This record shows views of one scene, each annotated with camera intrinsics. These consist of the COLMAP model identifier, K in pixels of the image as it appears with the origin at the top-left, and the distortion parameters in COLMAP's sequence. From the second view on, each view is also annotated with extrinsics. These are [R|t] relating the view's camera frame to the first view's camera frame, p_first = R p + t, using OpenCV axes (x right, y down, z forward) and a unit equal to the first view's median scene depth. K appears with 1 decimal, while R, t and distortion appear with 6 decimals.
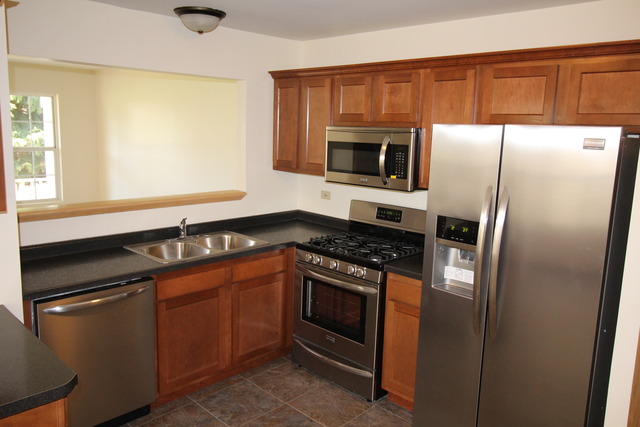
lens RADIAL K [[500.2, 0, 320.0], [0, 500.2, 213.5], [0, 0, 1]] dist [0.010130, 0.001425]
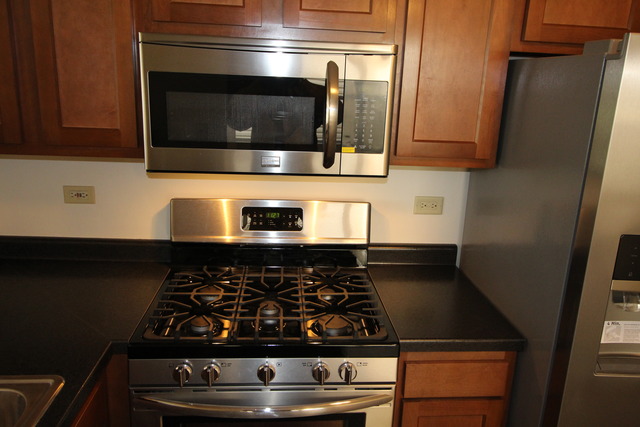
lens RADIAL K [[500.2, 0, 320.0], [0, 500.2, 213.5], [0, 0, 1]] dist [0.010130, 0.001425]
pose [[0.664253, -0.192037, 0.722419, -0.204195], [0.104087, 0.980784, 0.165011, -0.084212], [-0.740226, -0.034415, 0.671477, 0.616788]]
